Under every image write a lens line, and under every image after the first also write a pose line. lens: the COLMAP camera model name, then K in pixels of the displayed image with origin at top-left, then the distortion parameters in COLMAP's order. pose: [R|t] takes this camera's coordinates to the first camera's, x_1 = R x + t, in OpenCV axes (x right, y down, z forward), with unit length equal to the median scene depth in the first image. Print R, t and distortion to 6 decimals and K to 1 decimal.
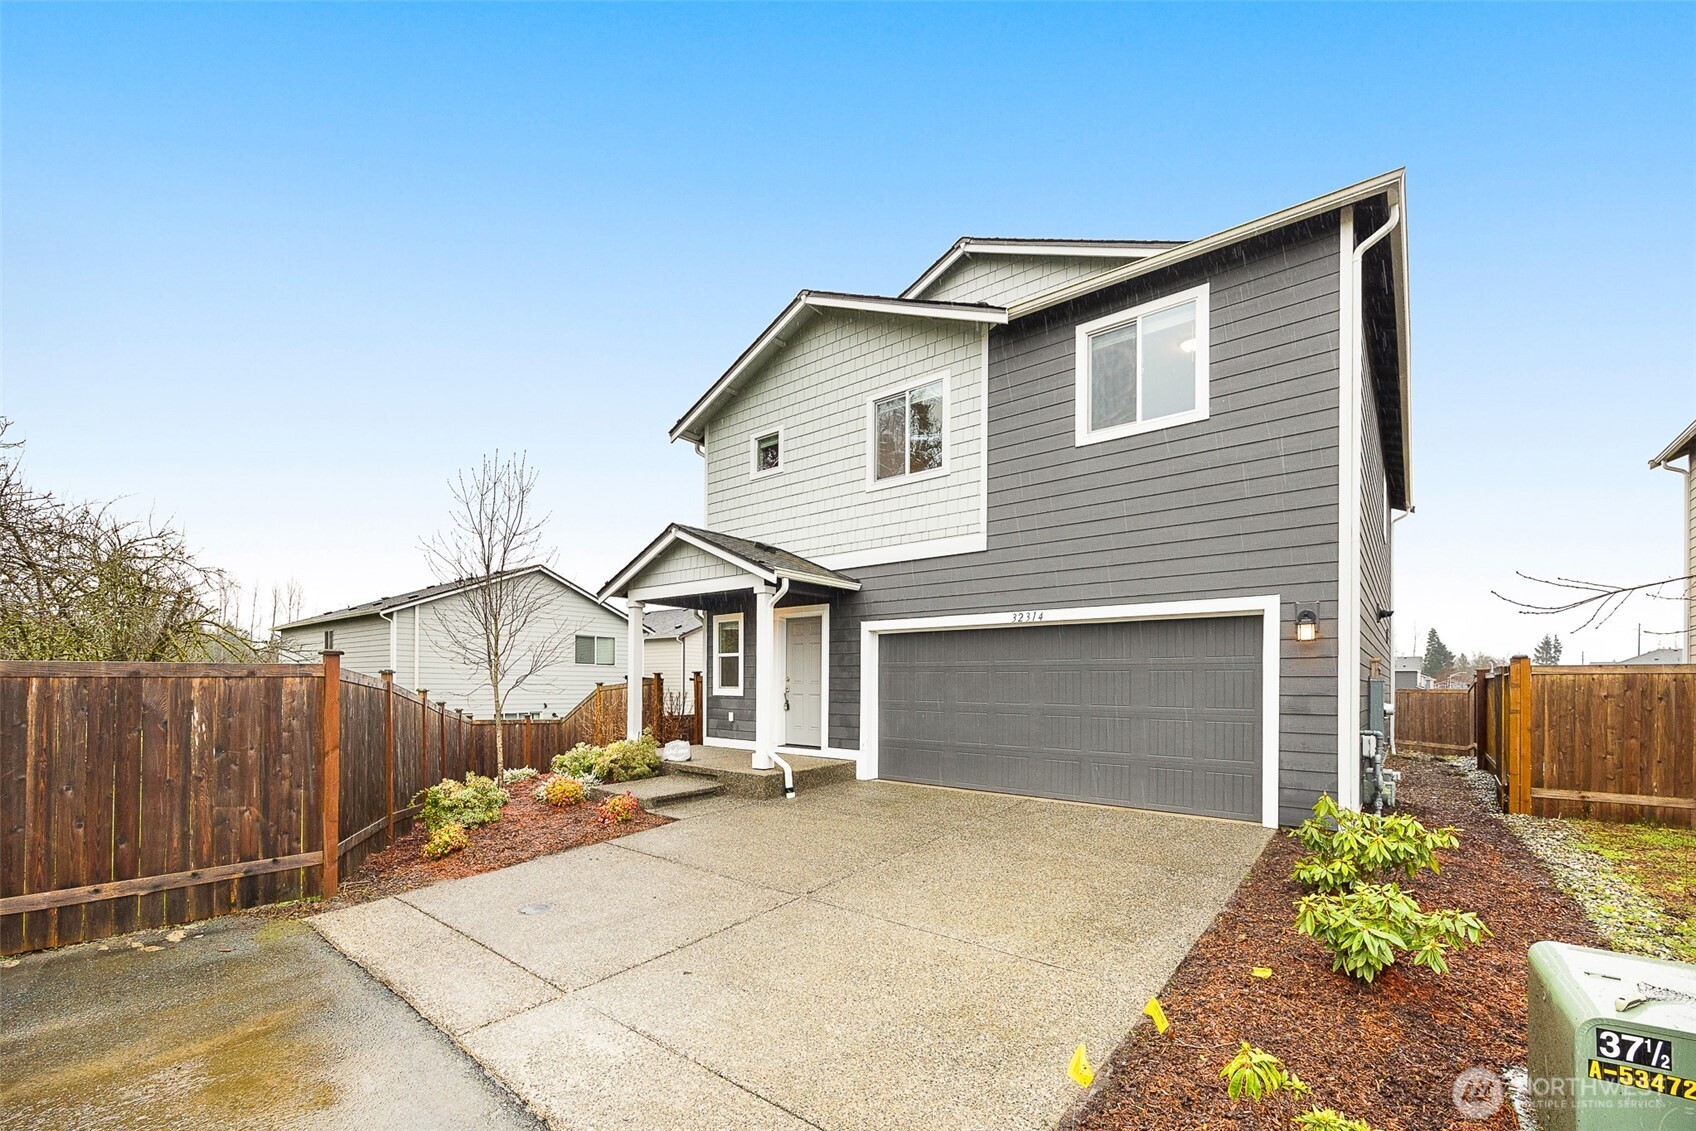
lens RADIAL K [[690.1, 0, 817.6], [0, 690.1, 686.8], [0, 0, 1]] dist [-0.011920, -0.000097]
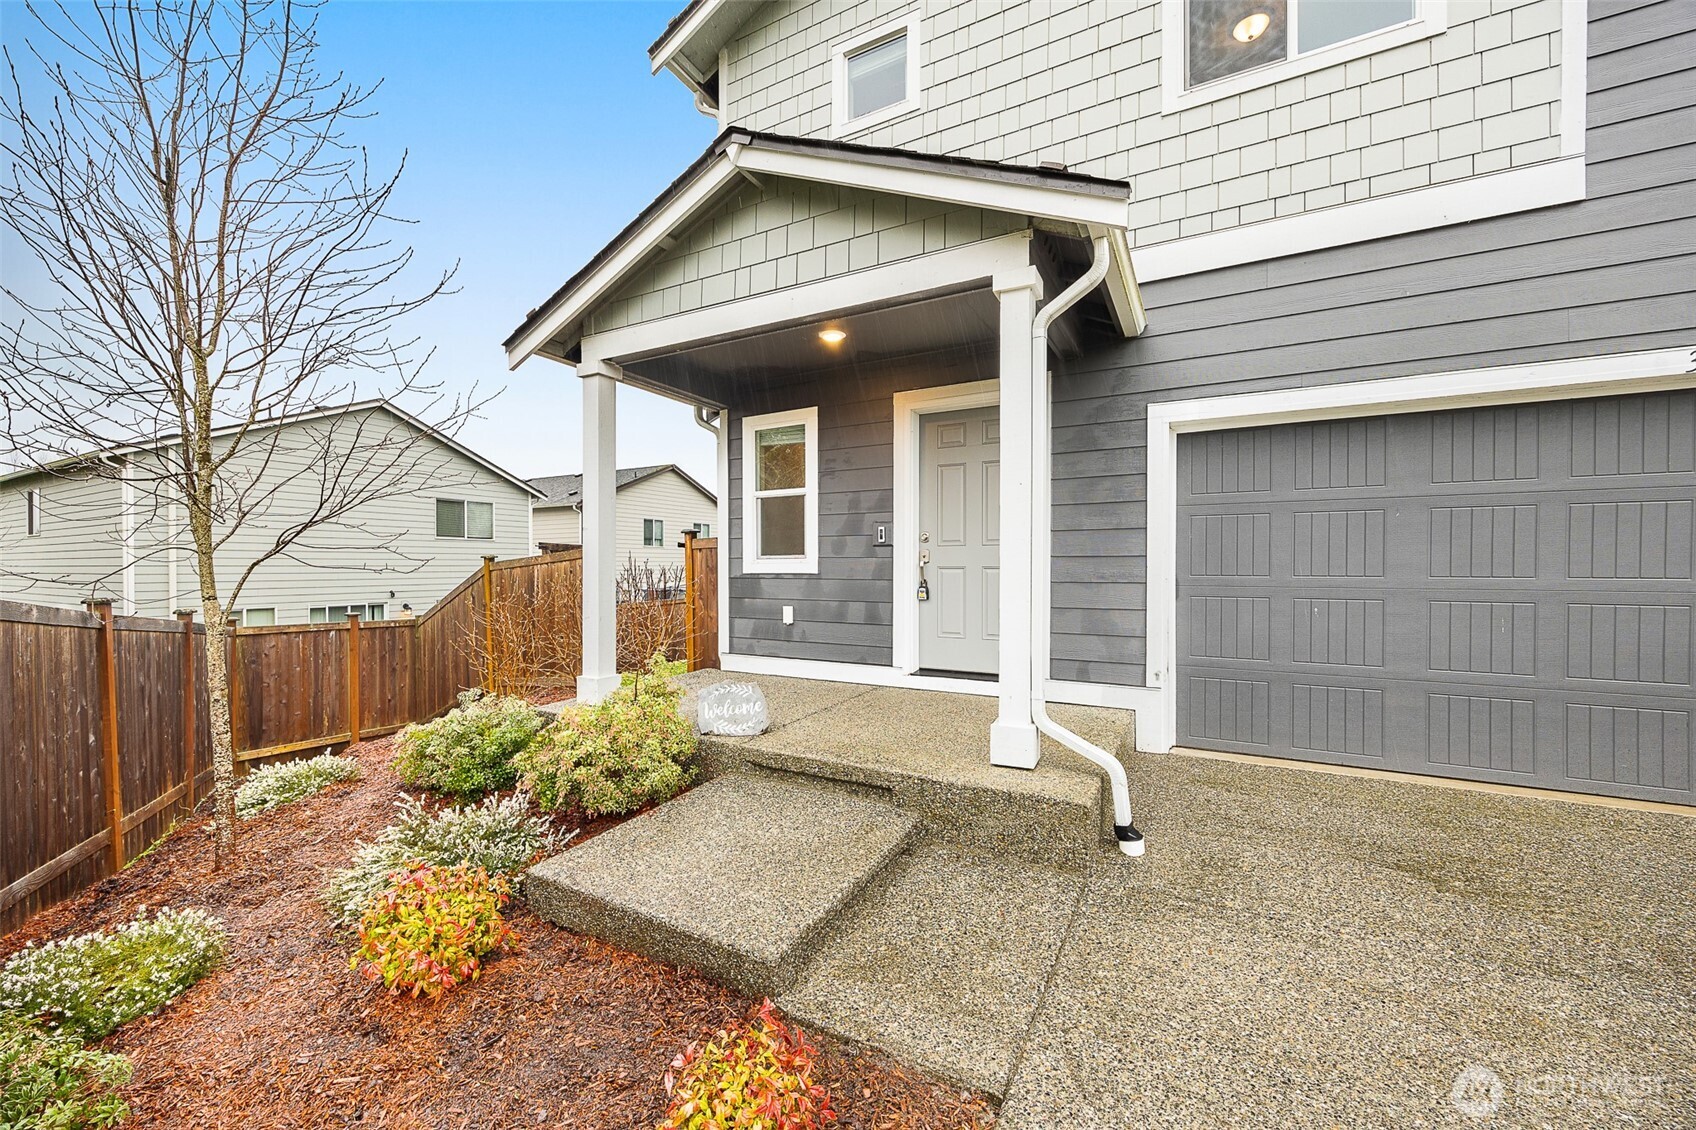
lens RADIAL K [[690.1, 0, 851.0], [0, 690.1, 565.0], [0, 0, 1]] dist [-0.011920, -0.000097]
pose [[0.978304, -0.014273, 0.206682, -0.195278], [0.014382, 0.999896, 0.000974, 0.007380], [-0.206674, 0.002020, 0.978408, 0.523359]]
